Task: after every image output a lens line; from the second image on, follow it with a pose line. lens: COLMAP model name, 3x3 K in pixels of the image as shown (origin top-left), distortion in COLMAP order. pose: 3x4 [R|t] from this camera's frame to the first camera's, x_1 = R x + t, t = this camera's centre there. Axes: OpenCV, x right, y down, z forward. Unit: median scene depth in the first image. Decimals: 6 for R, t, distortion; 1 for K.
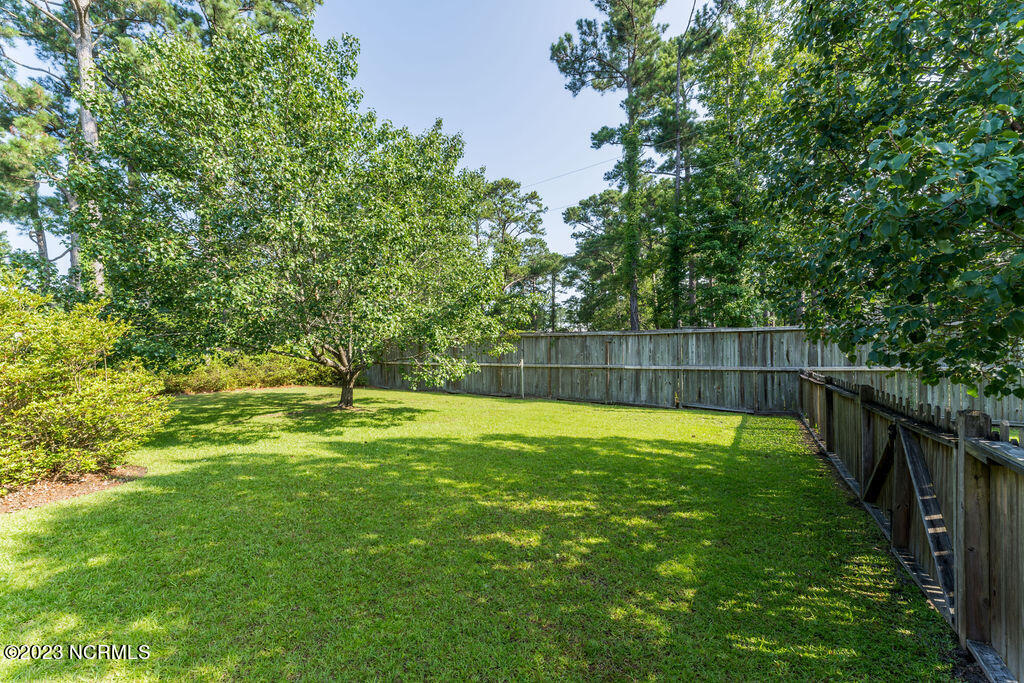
lens RADIAL K [[406.1, 0, 511.4], [0, 406.1, 340.1], [0, 0, 1]] dist [-0.001221, -0.000130]
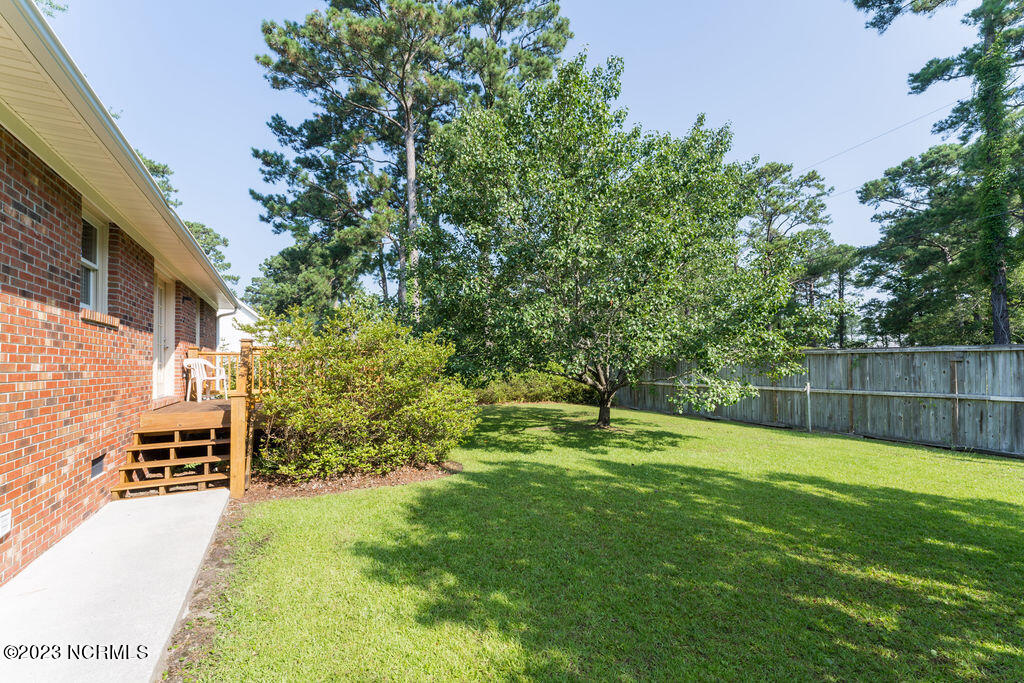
lens RADIAL K [[429.1, 0, 511.3], [0, 429.1, 351.3], [0, 0, 1]] dist [0.001342, -0.000749]
pose [[0.867033, -0.009529, -0.498160, -0.092811], [0.002256, 0.999882, -0.015199, -0.004995], [0.498246, 0.012054, 0.866952, -0.040917]]
